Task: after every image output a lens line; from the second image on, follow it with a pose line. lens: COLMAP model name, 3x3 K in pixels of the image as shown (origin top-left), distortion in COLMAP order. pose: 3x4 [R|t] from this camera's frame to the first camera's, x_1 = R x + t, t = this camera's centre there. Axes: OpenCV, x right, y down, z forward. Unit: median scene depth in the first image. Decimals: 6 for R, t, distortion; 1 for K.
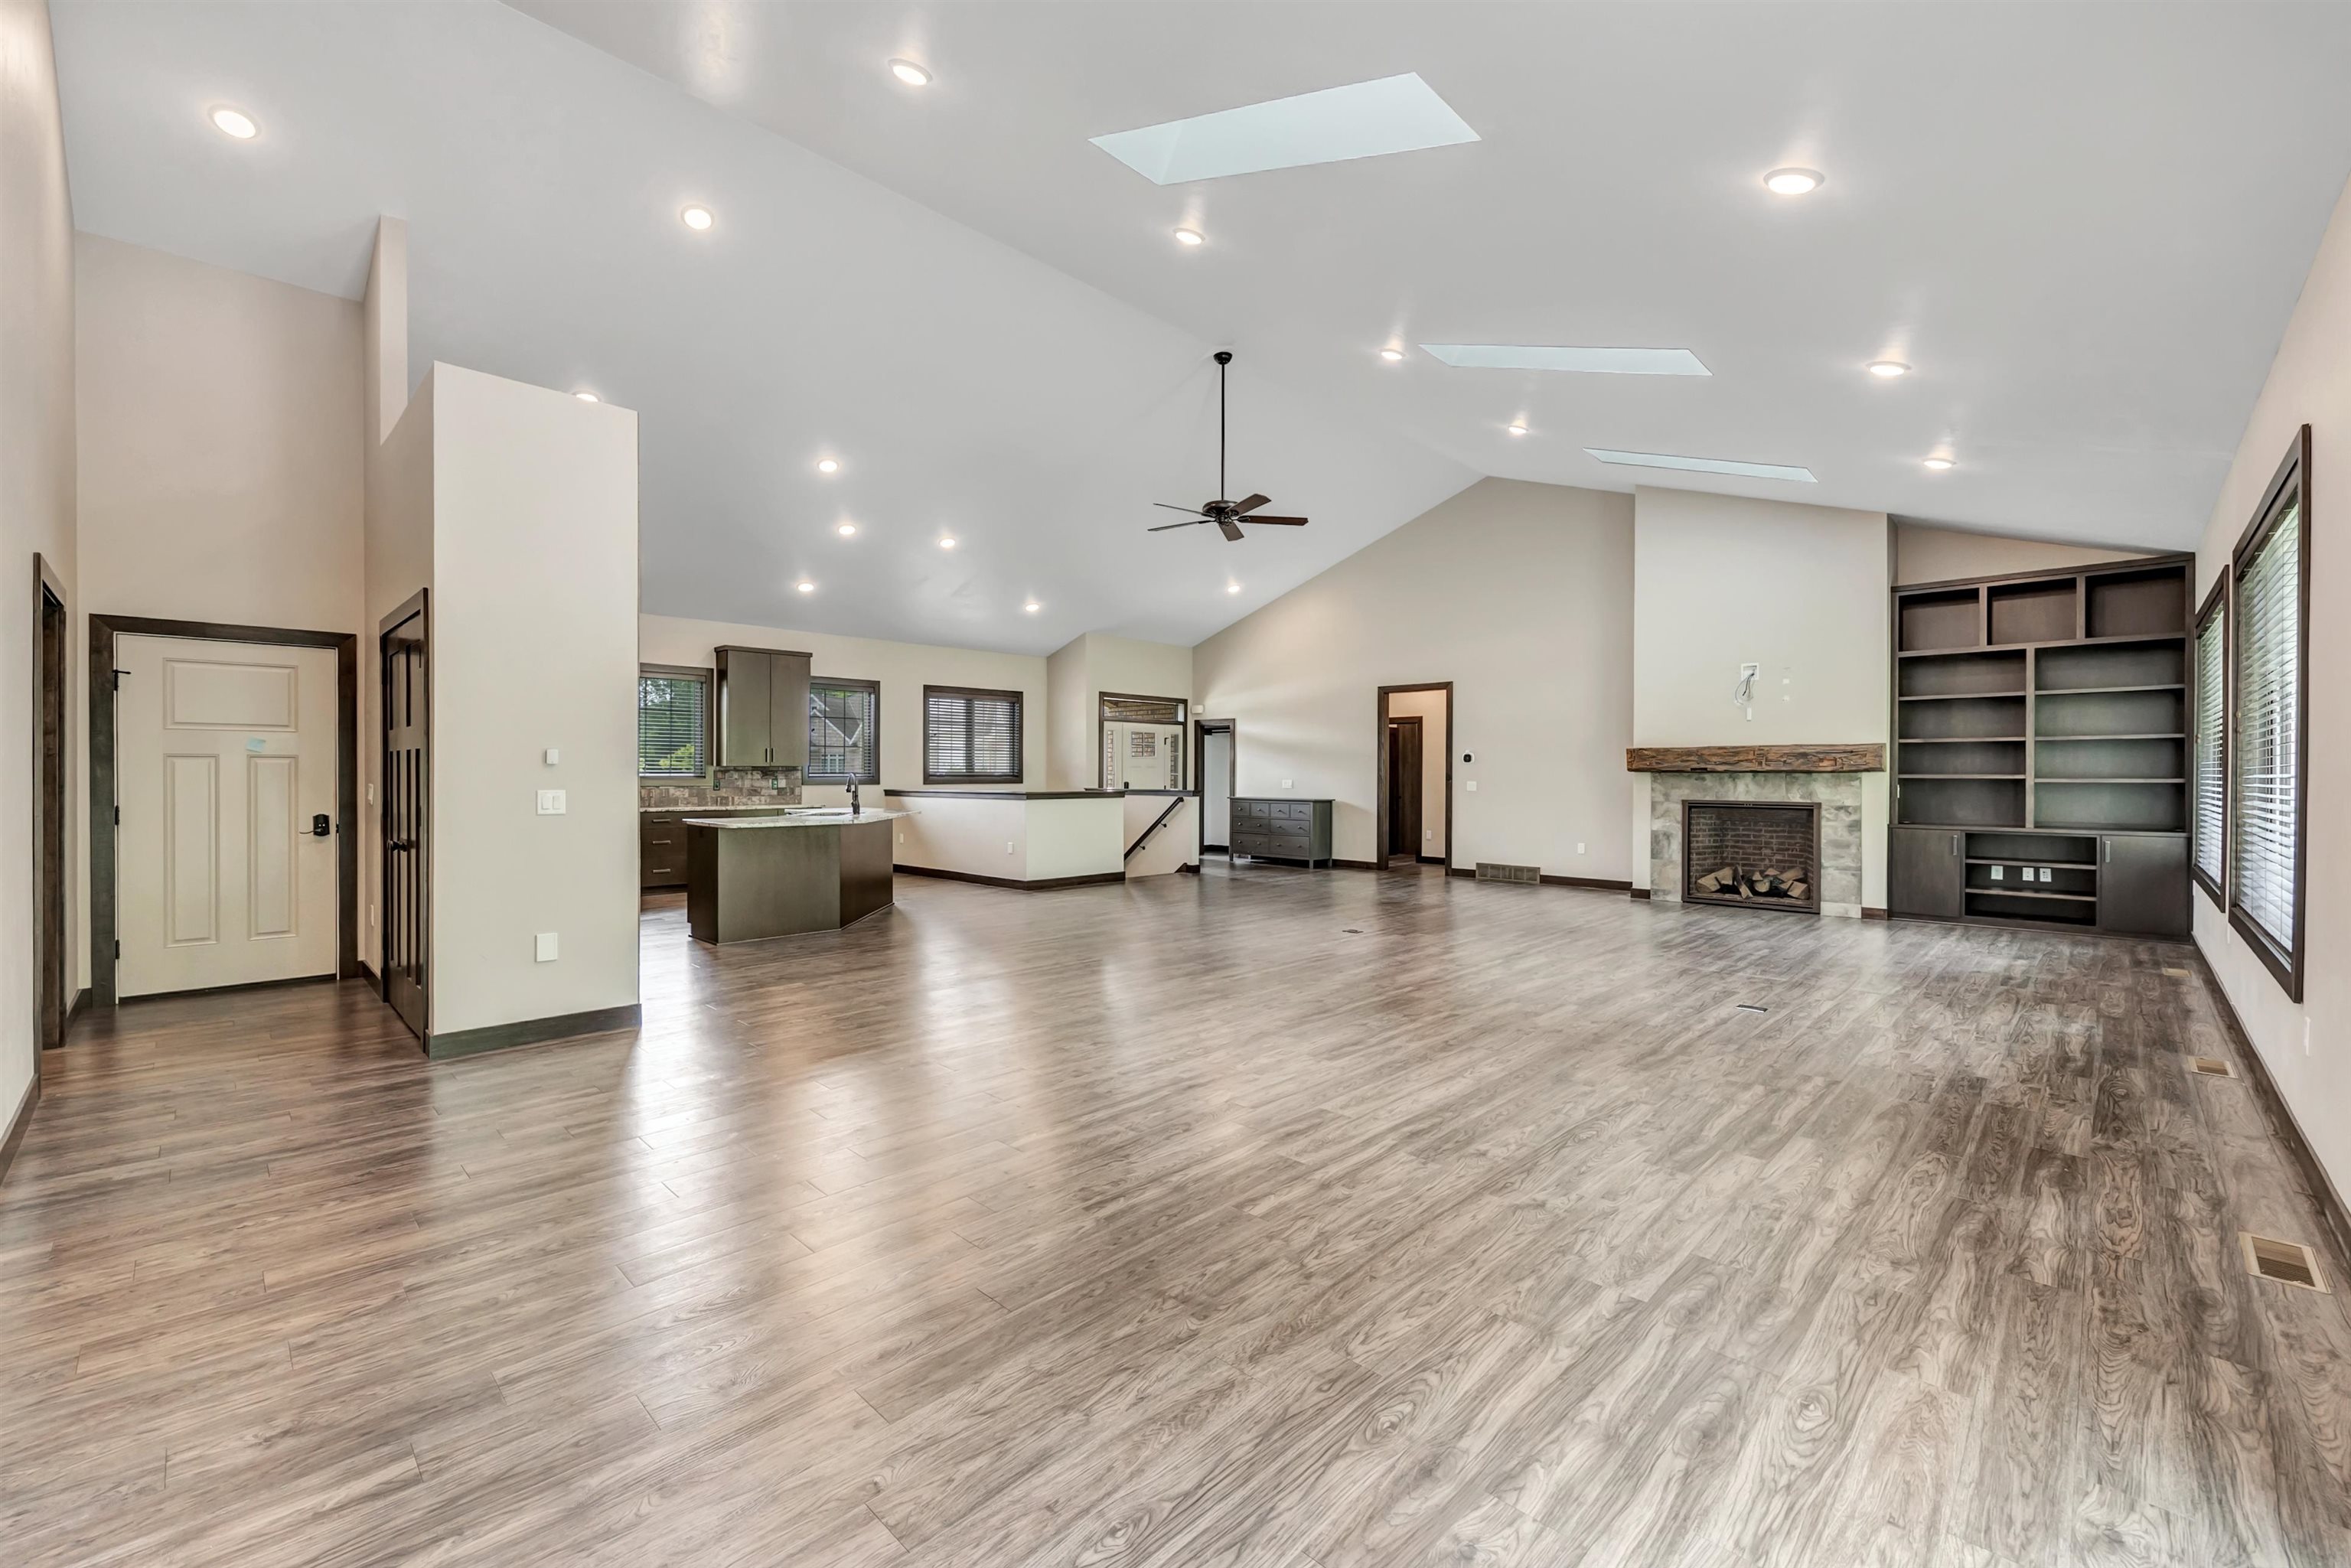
lens RADIAL K [[947.5, 0, 1145.8], [0, 947.5, 777.3], [0, 0, 1]] dist [-0.000262, -0.000159]
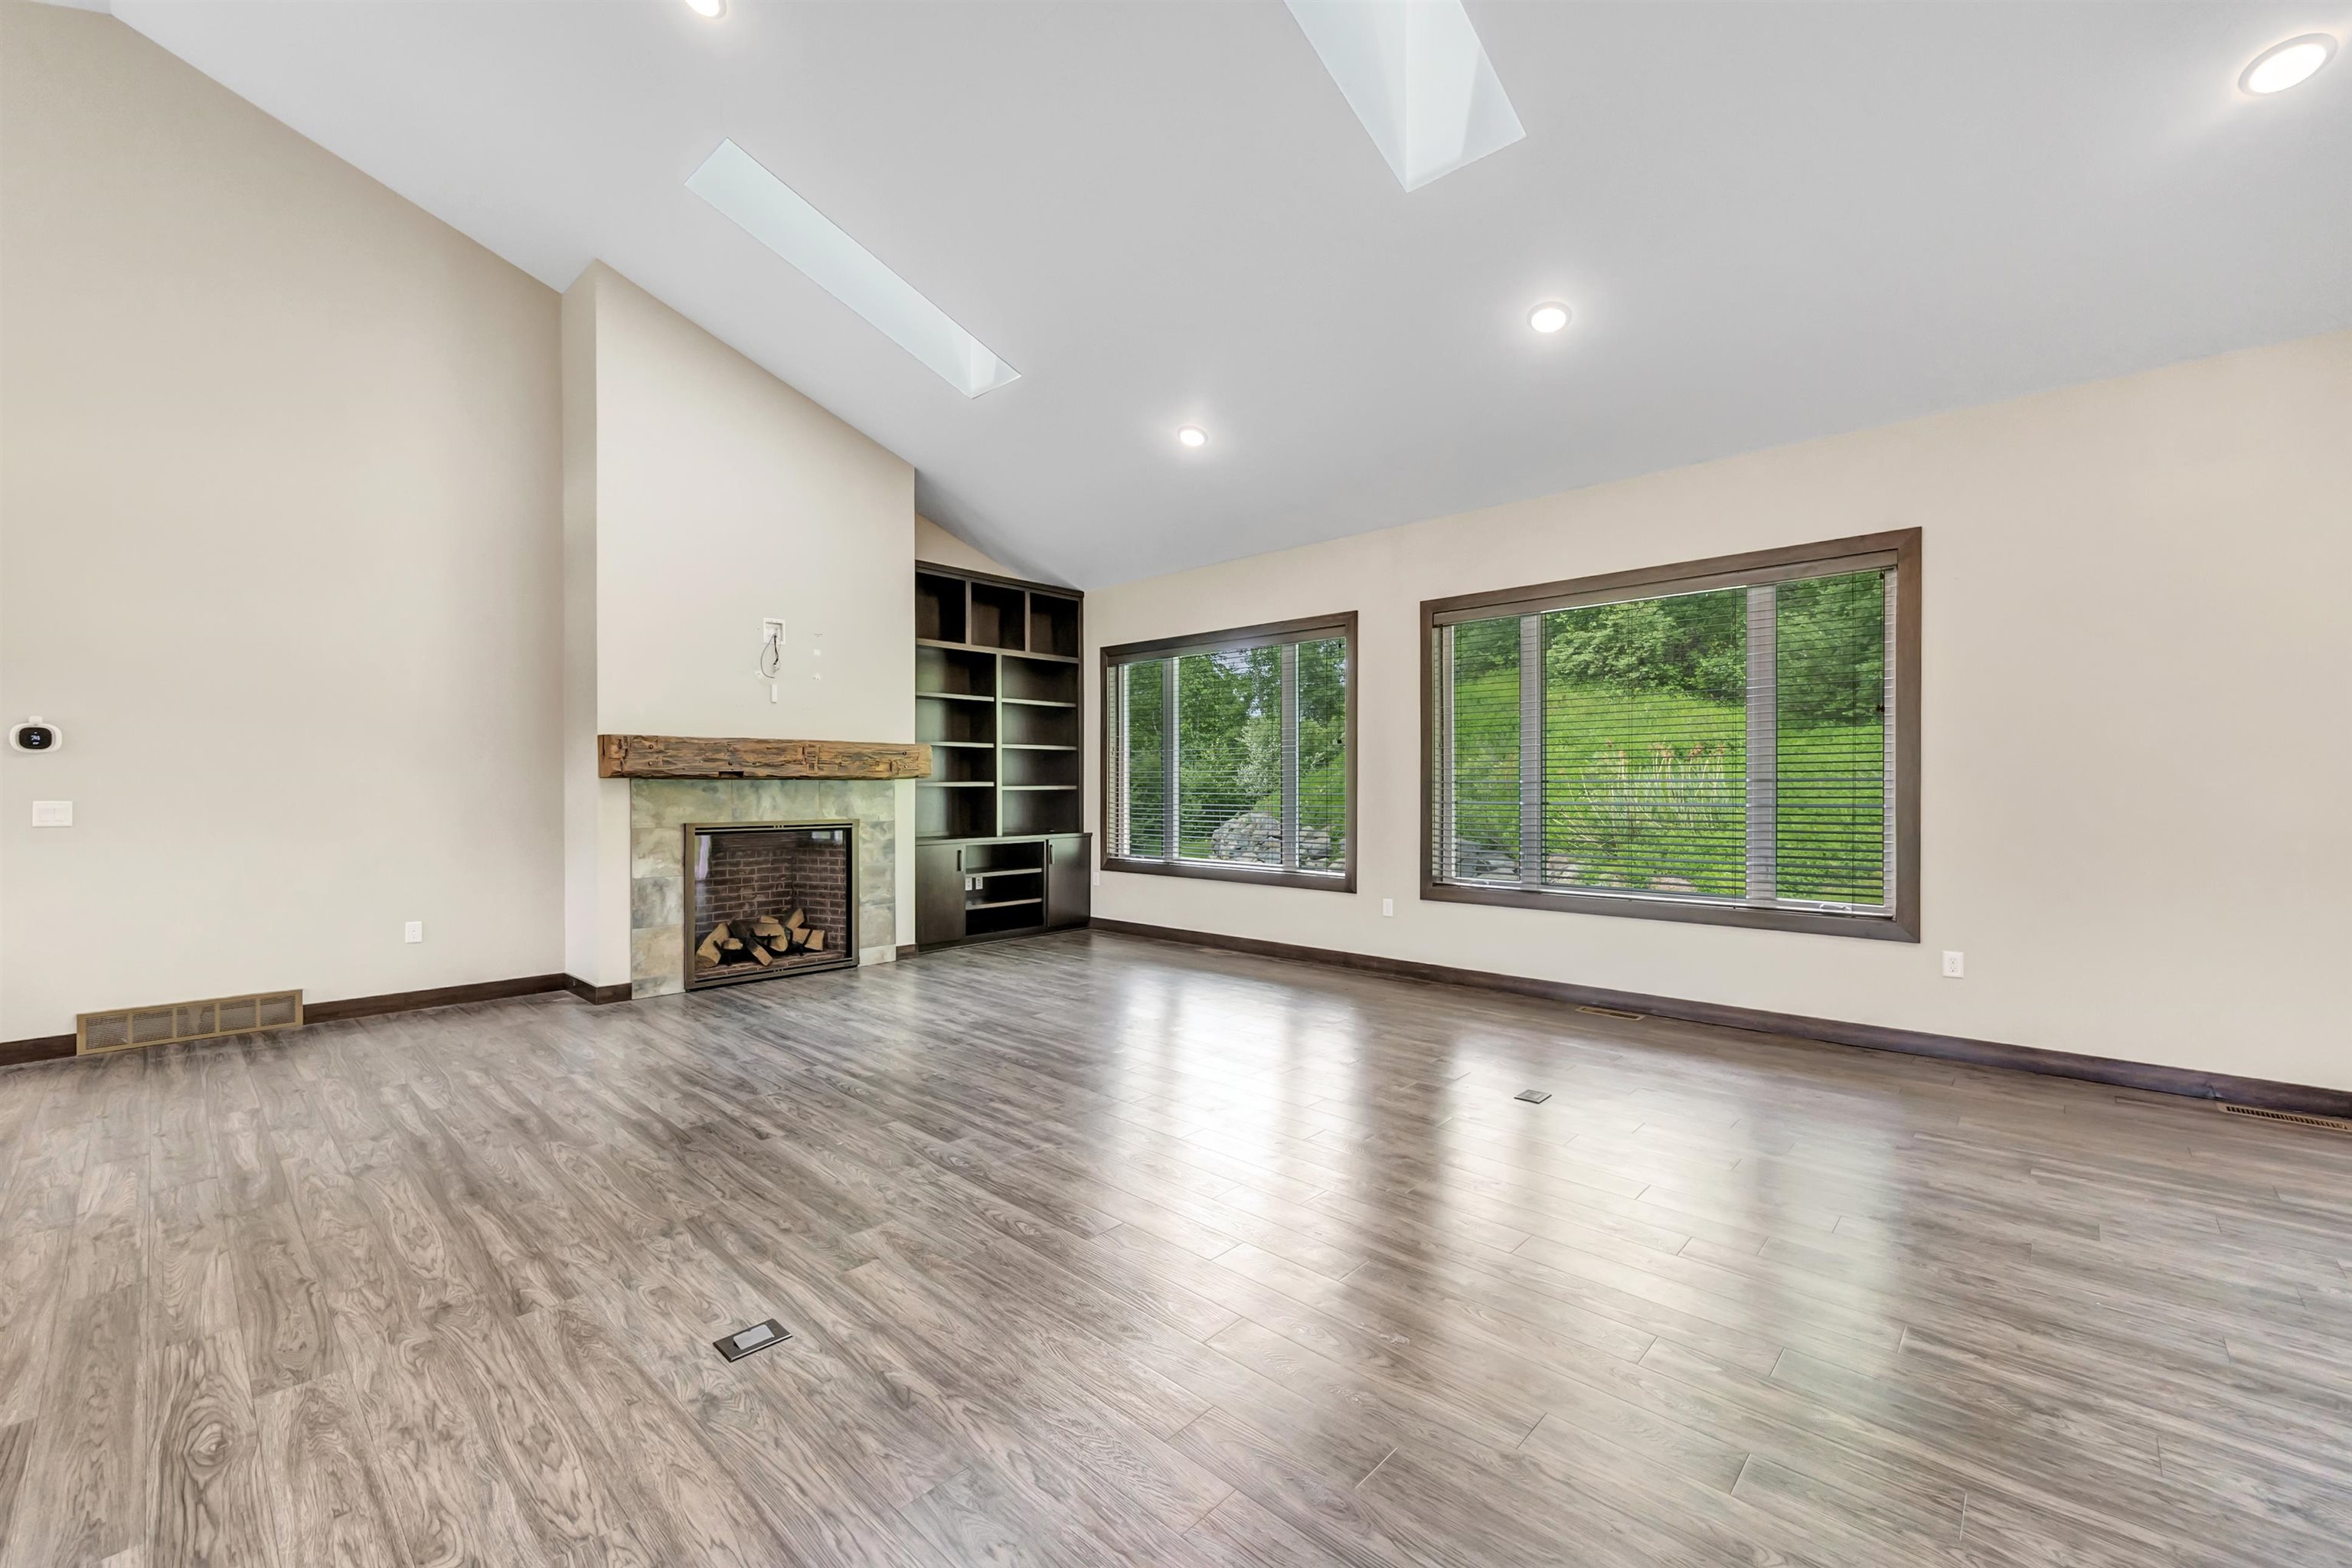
lens RADIAL K [[956.2, 0, 1120.0], [0, 956.2, 790.9], [0, 0, 1]] dist [-0.003205, -0.000047]
pose [[-0.017472, -0.006984, 0.999823, -0.059950], [0.005629, 0.999959, 0.007083, -0.000200], [-0.999832, 0.005752, -0.017432, 0.848864]]
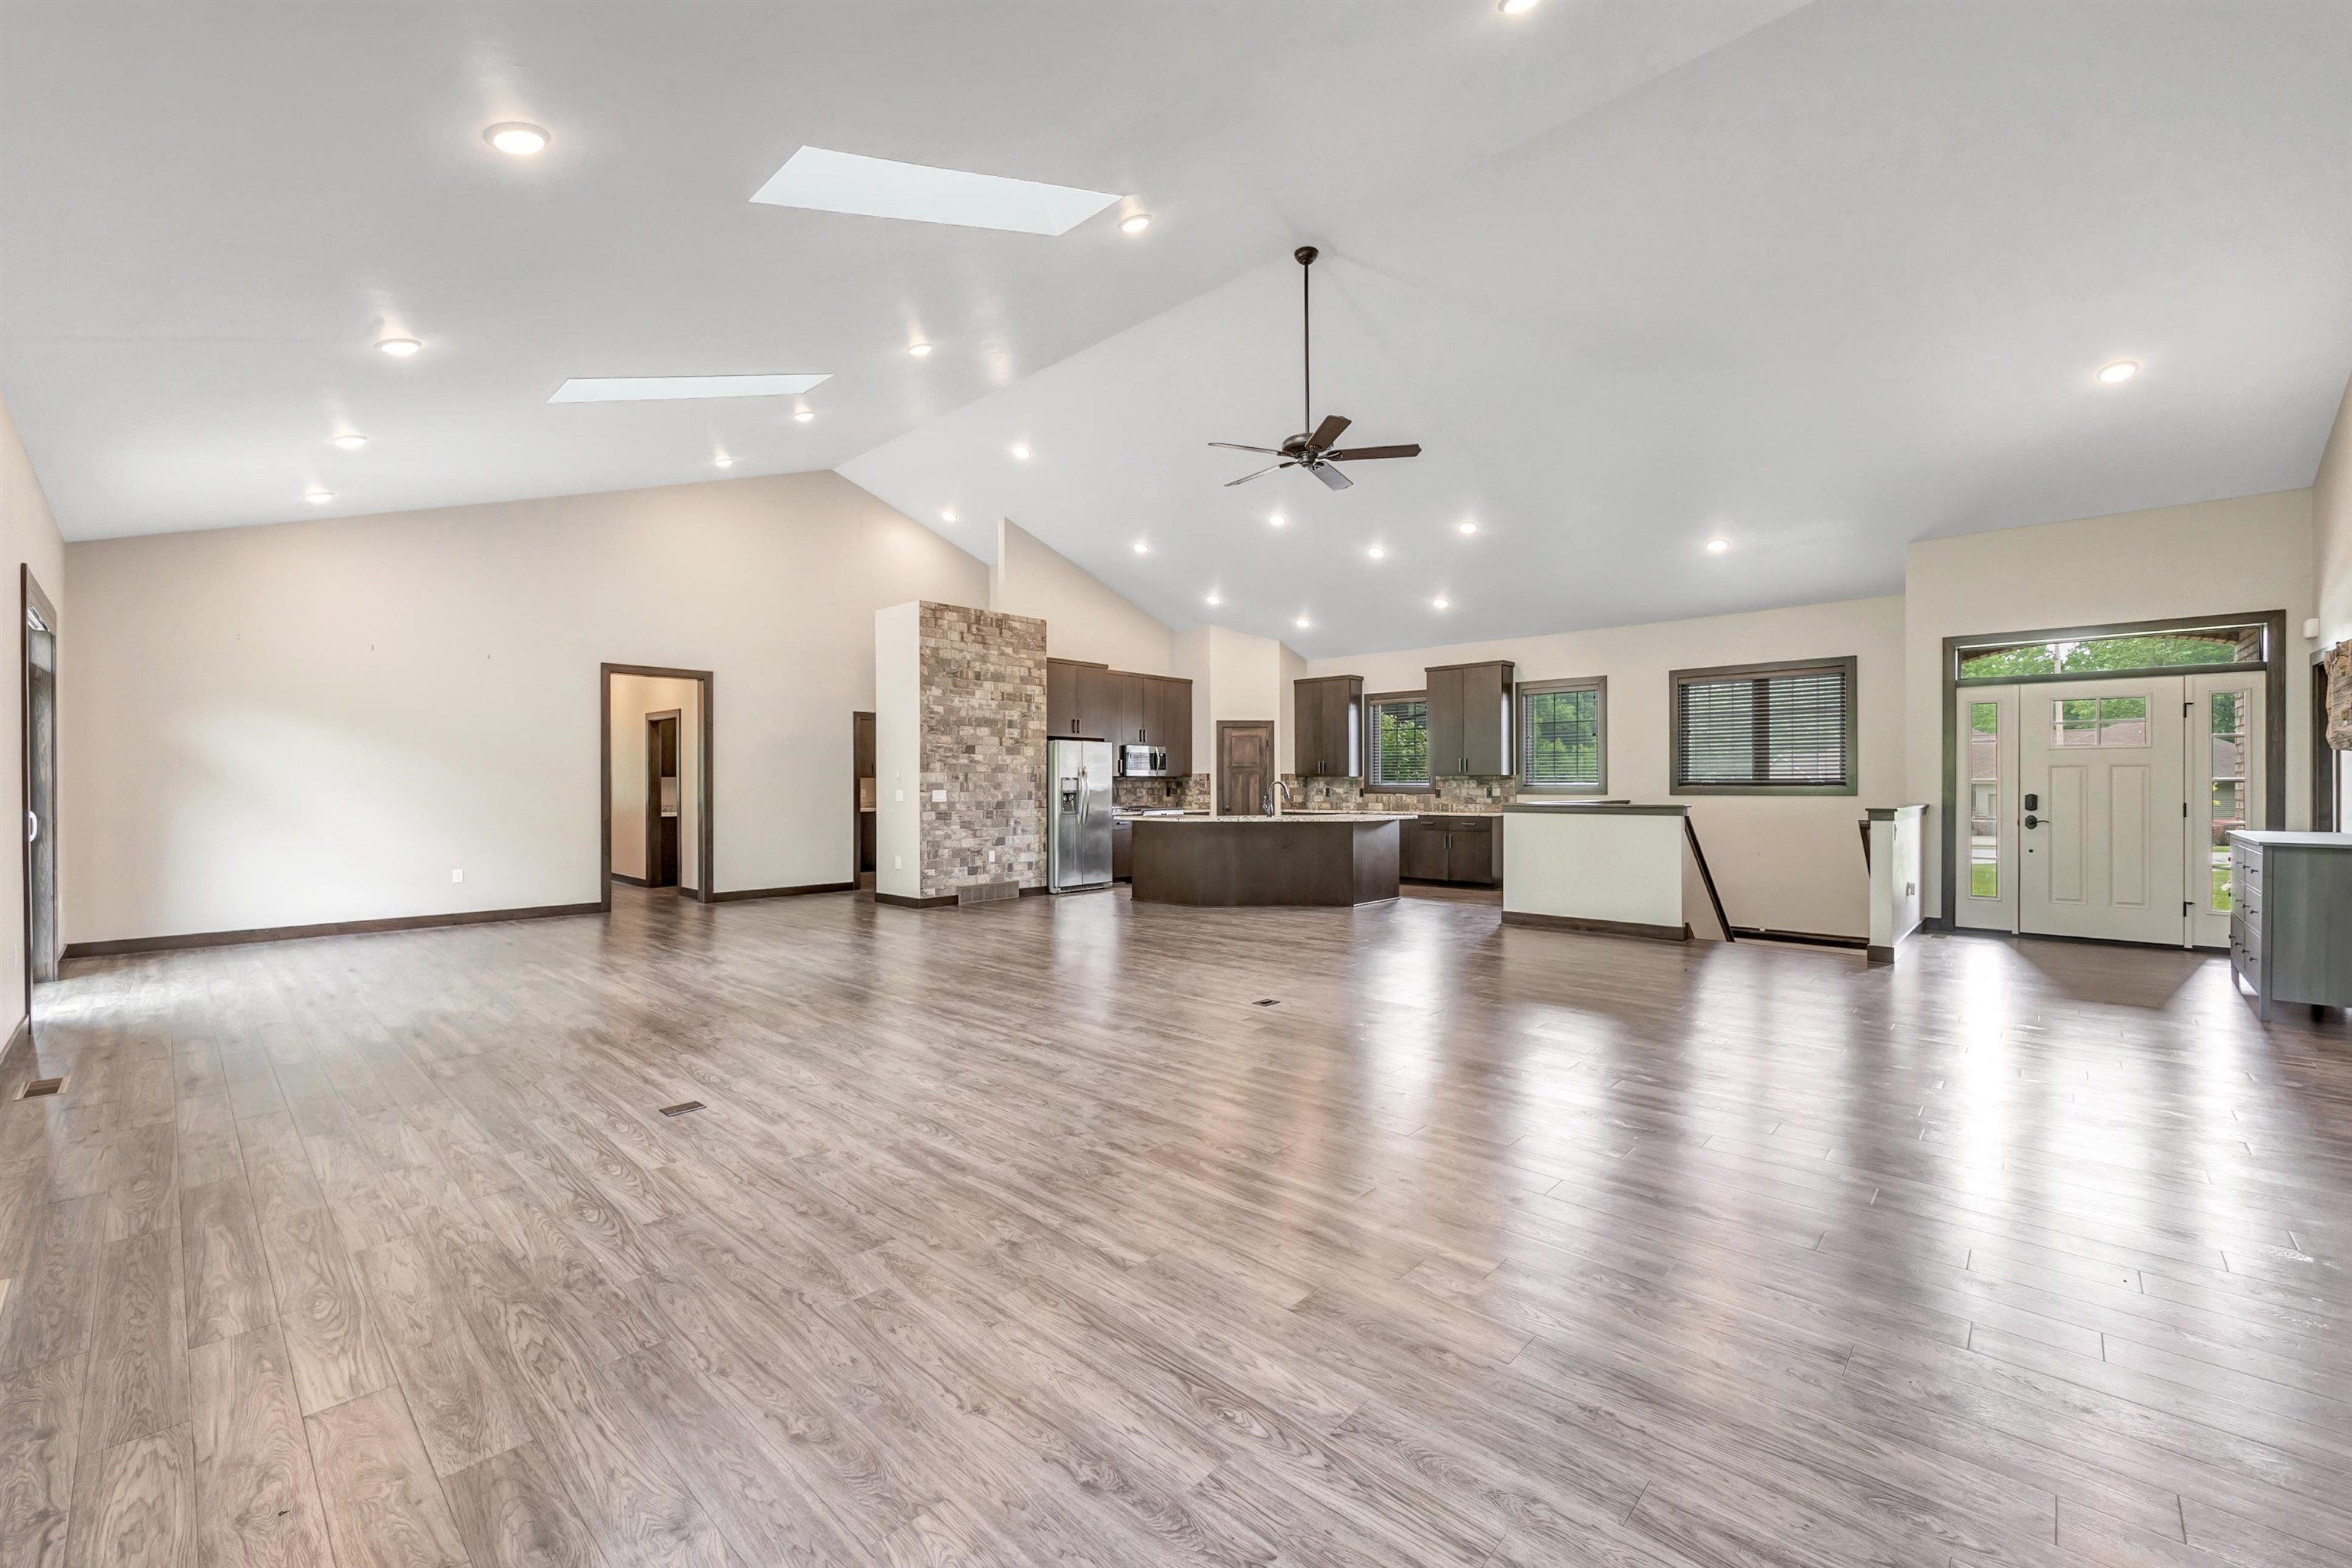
lens RADIAL K [[945.8, 0, 1168.5], [0, 945.8, 785.2], [0, 0, 1]] dist [-0.000208, 0.000174]
pose [[0.038577, -0.003322, -0.999250, 0.872010], [-0.002108, 0.999992, -0.003406, 0.004722], [0.999253, 0.002238, 0.038569, 0.858840]]
